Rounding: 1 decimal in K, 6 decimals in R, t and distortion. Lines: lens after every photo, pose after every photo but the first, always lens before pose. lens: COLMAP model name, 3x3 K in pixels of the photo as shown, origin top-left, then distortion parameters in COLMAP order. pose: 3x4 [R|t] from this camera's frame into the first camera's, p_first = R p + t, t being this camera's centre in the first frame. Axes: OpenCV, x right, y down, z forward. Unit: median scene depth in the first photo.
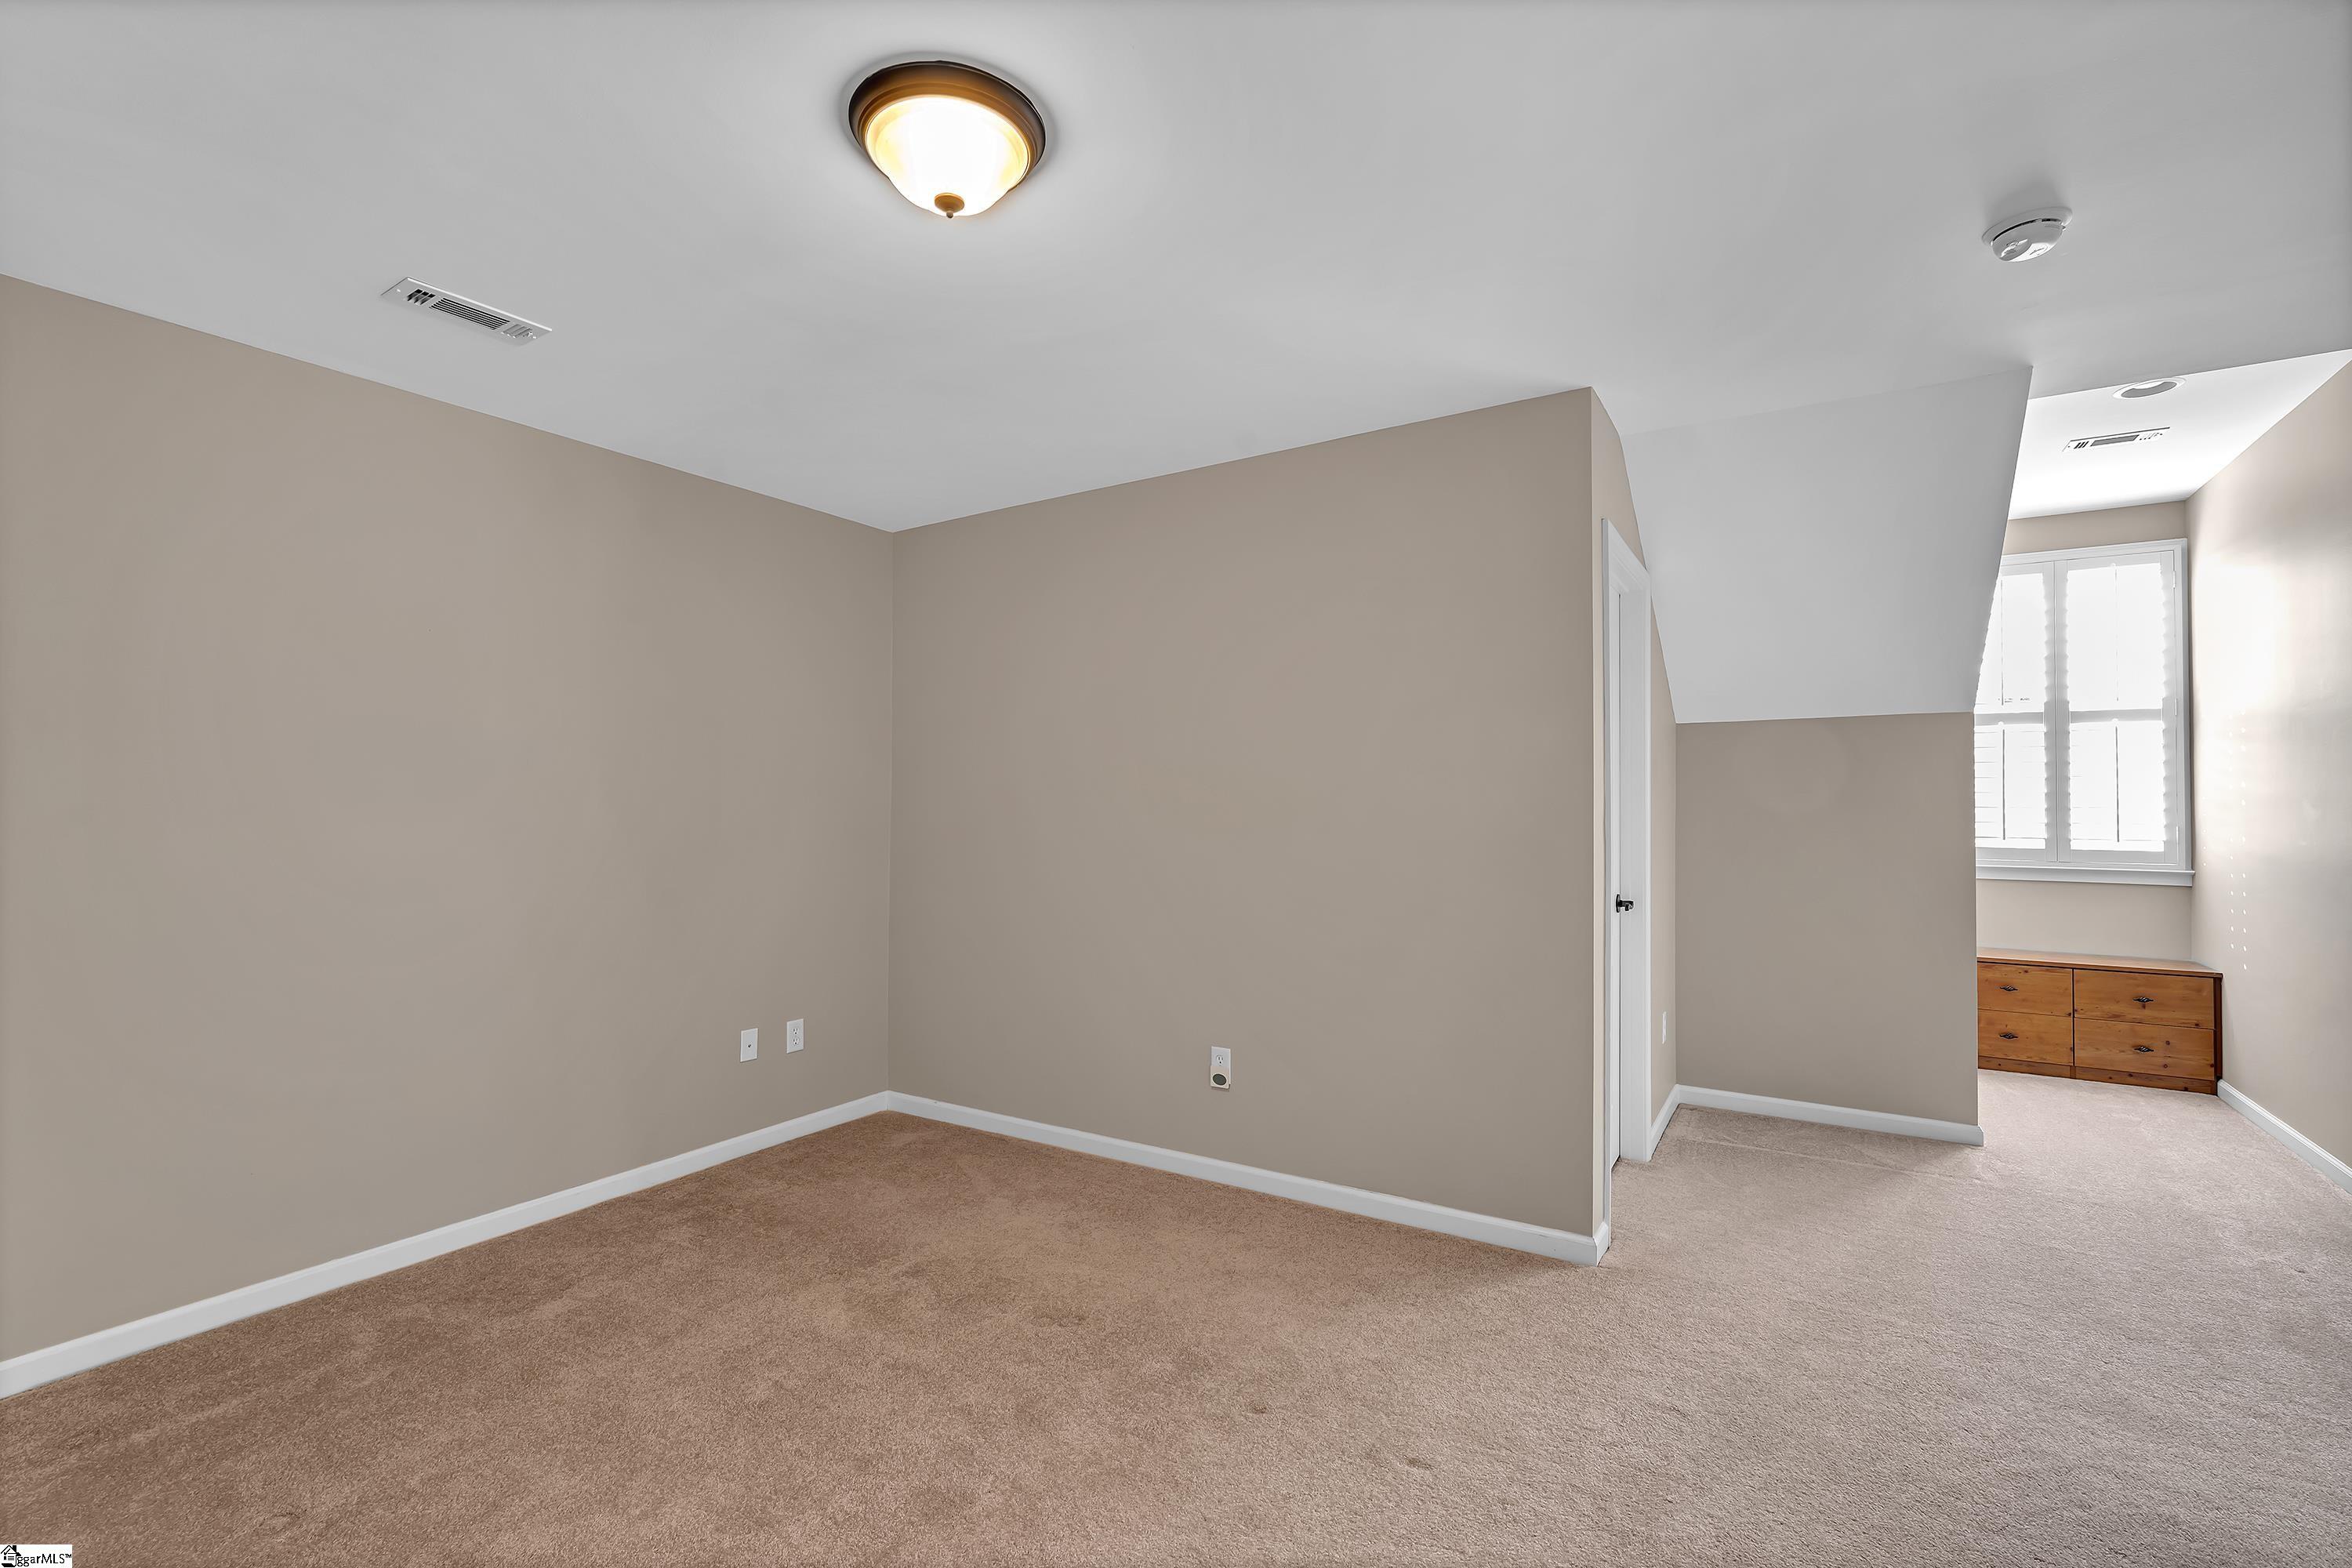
lens RADIAL K [[1028.1, 0, 1175.0], [0, 1028.1, 788.1], [0, 0, 1]] dist [-0.007247, 0.000068]
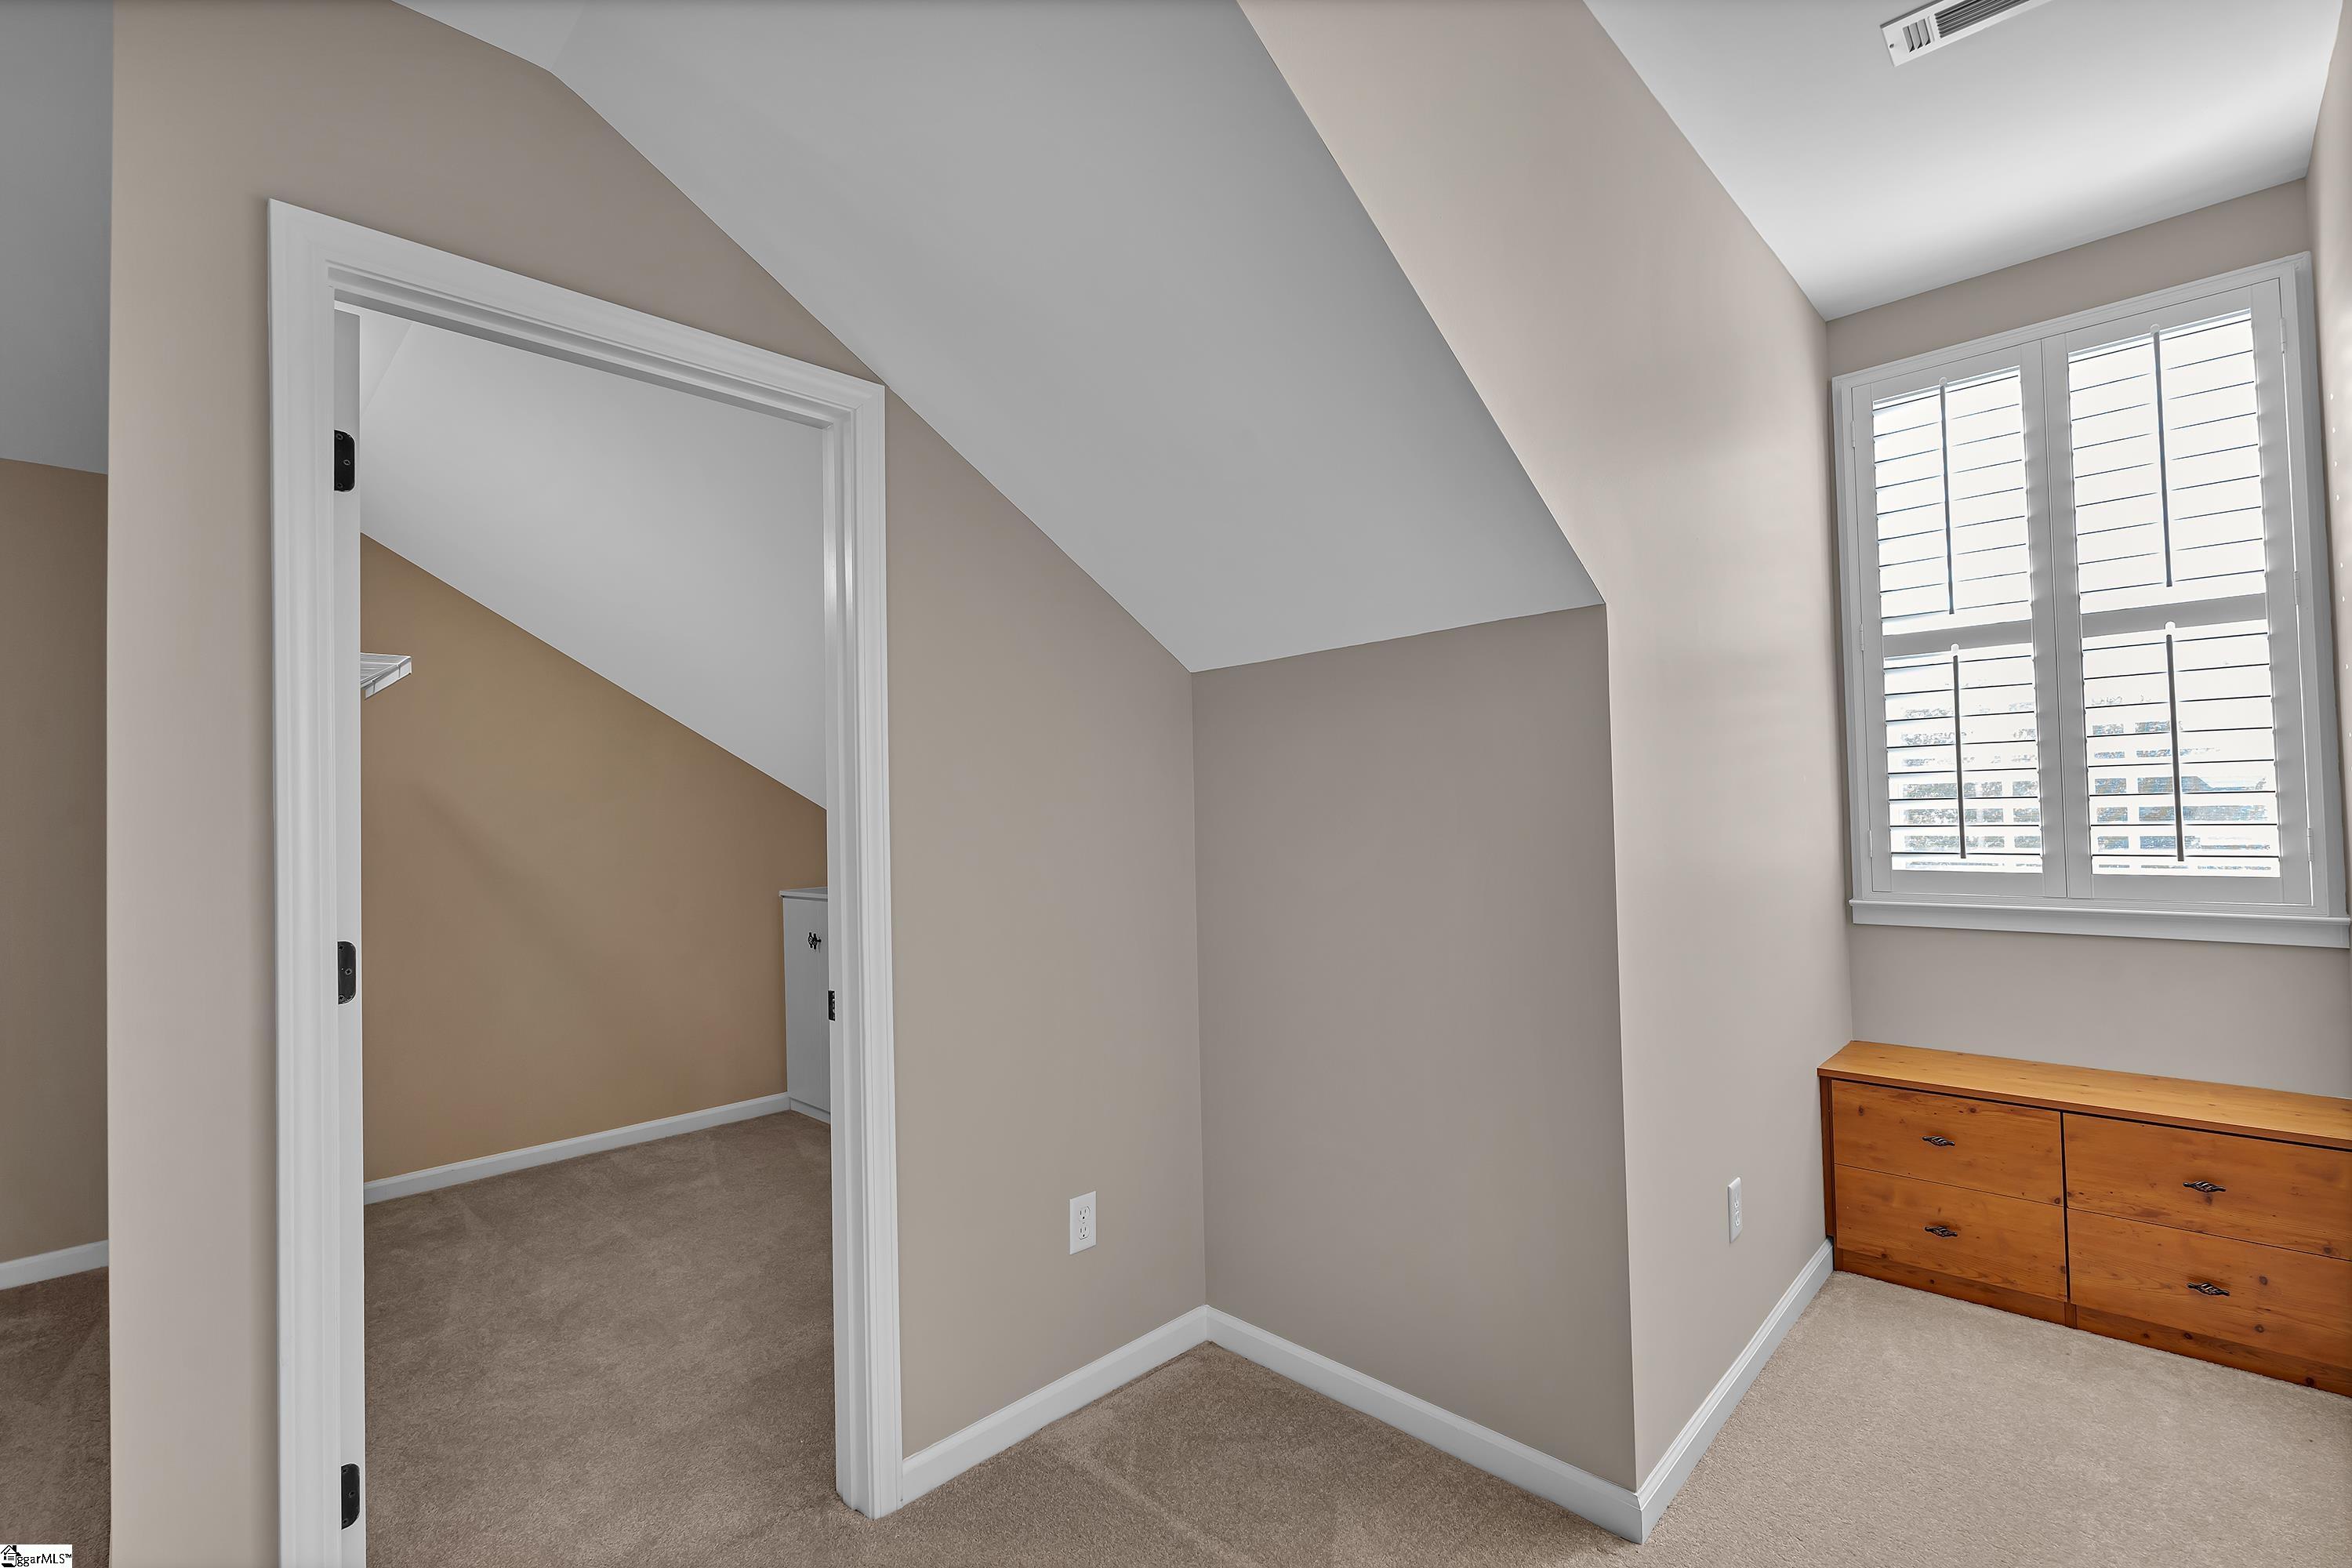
lens RADIAL K [[1028.1, 0, 1175.0], [0, 1028.1, 788.1], [0, 0, 1]] dist [-0.007247, 0.000068]
pose [[0.977652, -0.031529, -0.207850, 0.555815], [0.029672, 0.999487, -0.012046, 0.007907], [0.208124, 0.005609, 0.978086, 0.406390]]
